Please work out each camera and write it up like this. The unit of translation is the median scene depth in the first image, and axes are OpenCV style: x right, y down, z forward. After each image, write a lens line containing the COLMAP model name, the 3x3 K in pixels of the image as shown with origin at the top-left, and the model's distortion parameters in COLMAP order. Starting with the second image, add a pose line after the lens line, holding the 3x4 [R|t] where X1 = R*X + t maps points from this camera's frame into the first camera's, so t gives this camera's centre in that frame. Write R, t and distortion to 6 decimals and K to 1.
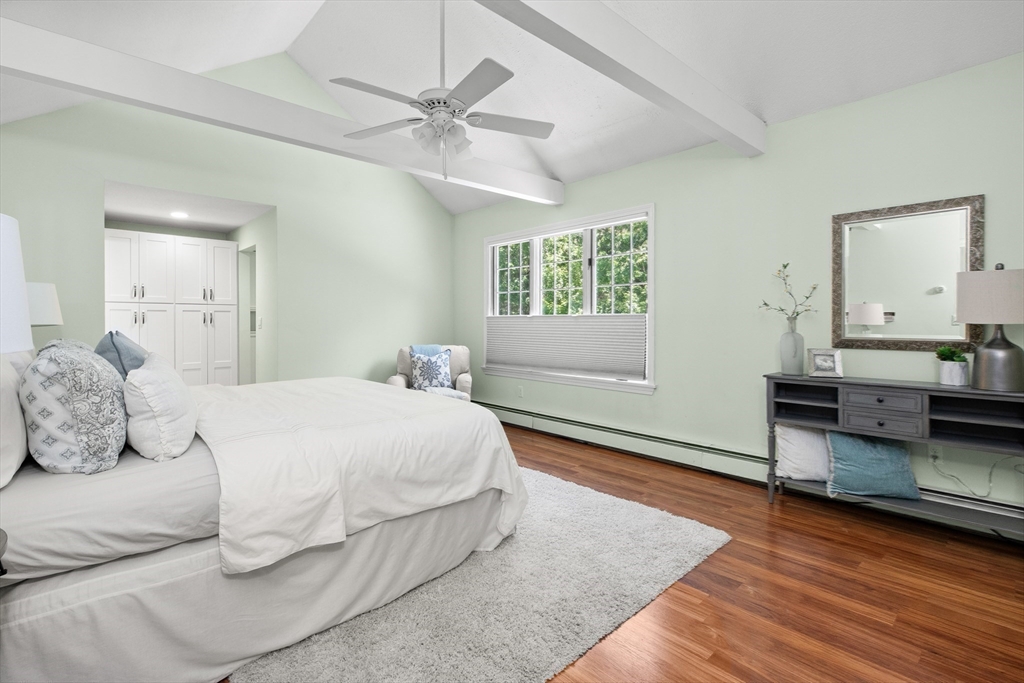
lens RADIAL K [[475.4, 0, 510.9], [0, 475.4, 334.5], [0, 0, 1]] dist [0.010669, -0.000281]
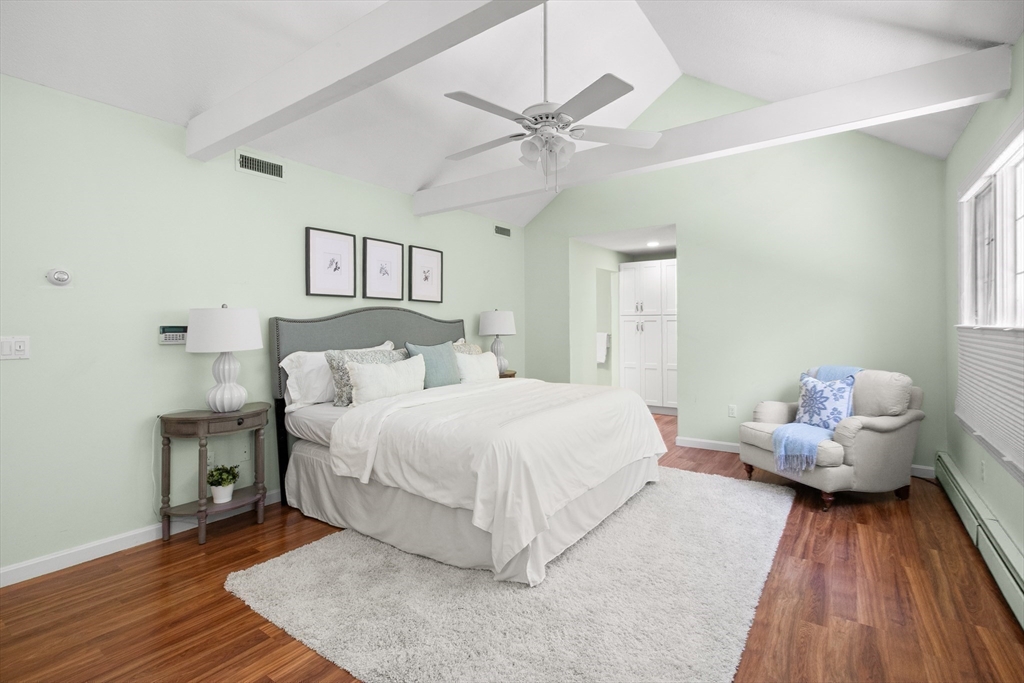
lens RADIAL K [[475.4, 0, 514.7], [0, 475.4, 324.0], [0, 0, 1]] dist [0.010669, -0.000281]
pose [[0.208416, -0.003198, -0.978035, 0.445573], [-0.018689, 0.999799, -0.007251, -0.028338], [0.977862, 0.019790, 0.208314, 0.407035]]
